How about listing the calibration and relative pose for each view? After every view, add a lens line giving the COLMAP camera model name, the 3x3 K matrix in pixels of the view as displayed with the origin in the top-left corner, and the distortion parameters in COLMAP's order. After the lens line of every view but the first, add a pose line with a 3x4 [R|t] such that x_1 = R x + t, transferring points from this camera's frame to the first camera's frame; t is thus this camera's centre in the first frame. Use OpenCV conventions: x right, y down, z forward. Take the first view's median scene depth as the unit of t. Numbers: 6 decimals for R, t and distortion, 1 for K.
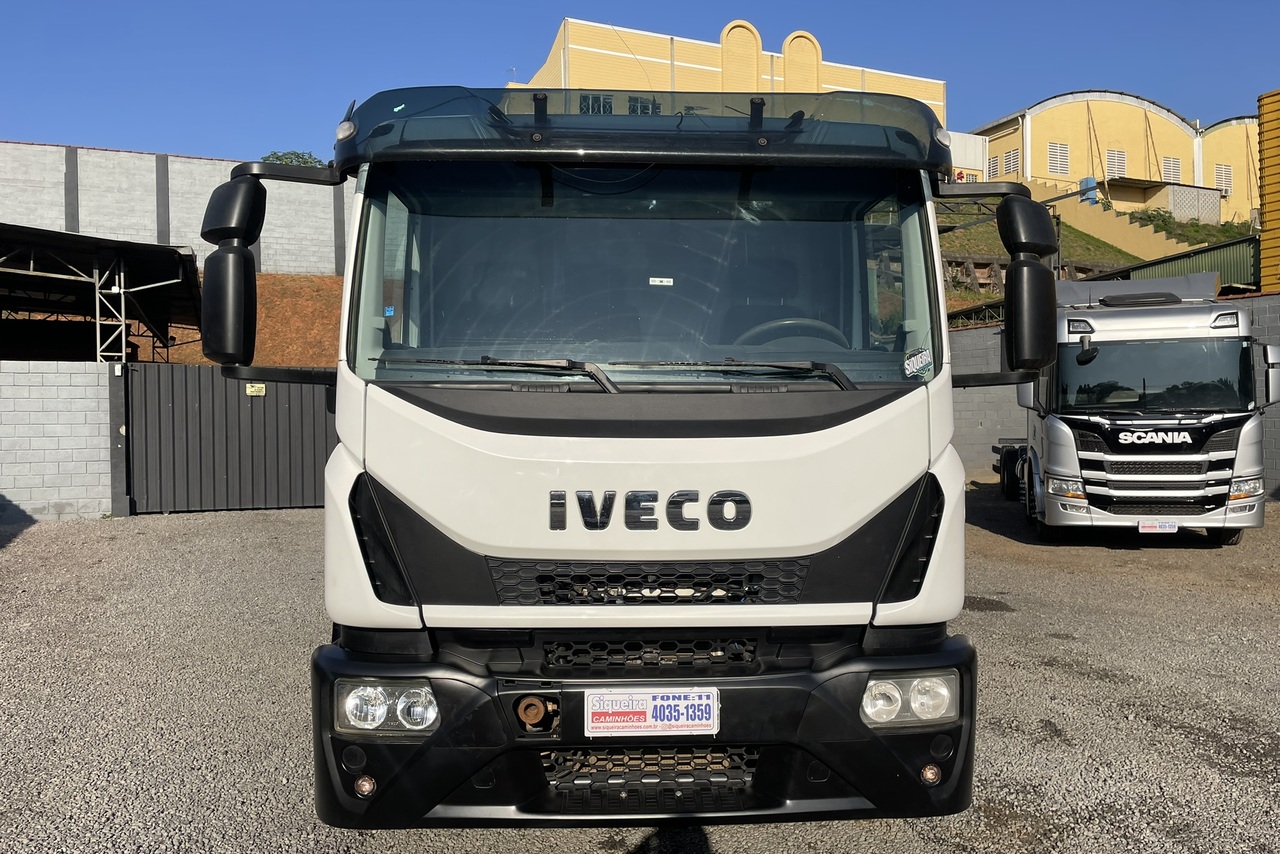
lens RADIAL K [[985.3, 0, 648.9], [0, 985.3, 411.6], [0, 0, 1]] dist [0.056627, -0.065130]
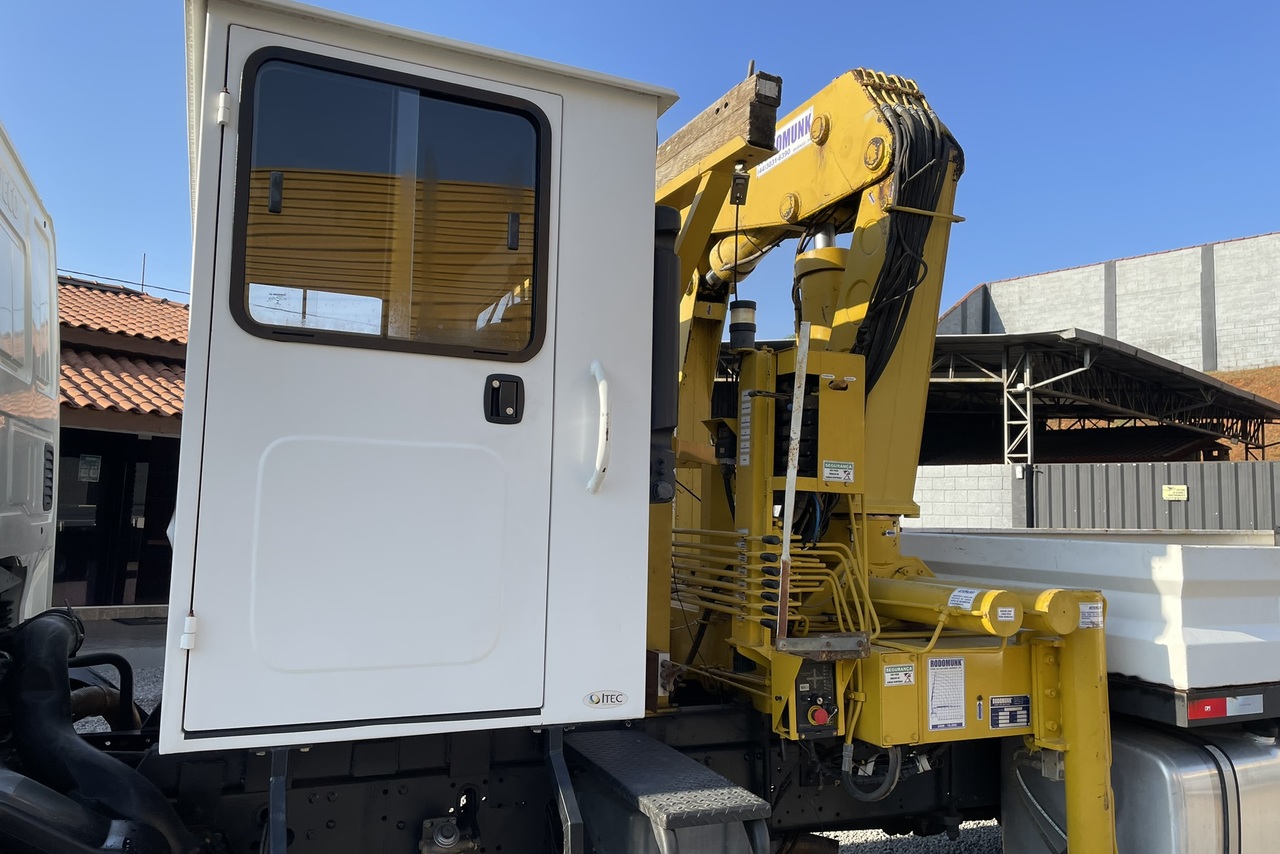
lens RADIAL K [[985.3, 0, 648.9], [0, 985.3, 411.6], [0, 0, 1]] dist [0.056627, -0.065130]
pose [[0.358709, -0.085683, -0.929509, 0.207905], [-0.021534, 0.994754, -0.100008, 0.002104], [0.933201, 0.055890, 0.354982, 0.339265]]
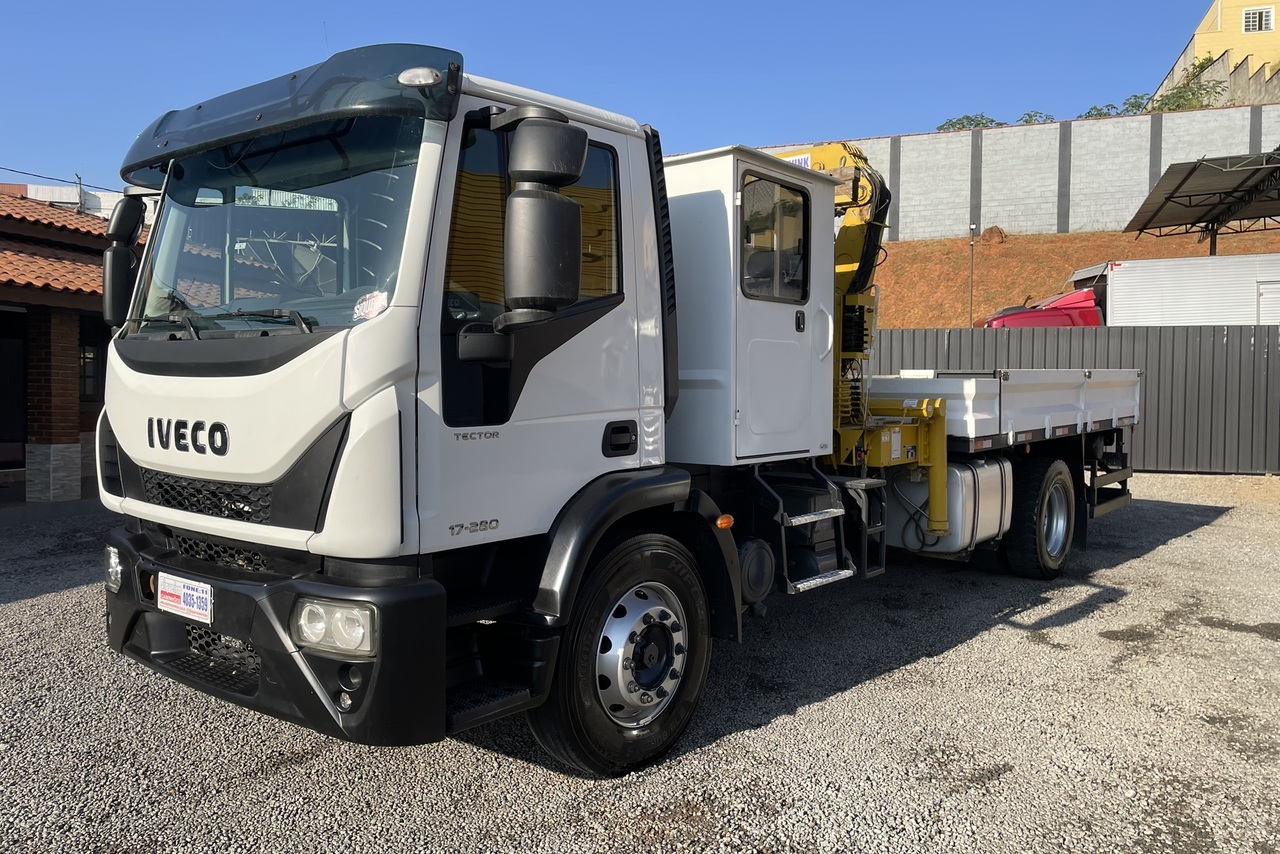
lens RADIAL K [[985.3, 0, 648.9], [0, 985.3, 411.6], [0, 0, 1]] dist [0.056627, -0.065130]
pose [[0.741983, 0.025395, -0.669938, 0.252745], [-0.001374, 0.999338, 0.036360, 0.004836], [0.670418, -0.026058, 0.741526, 0.093974]]
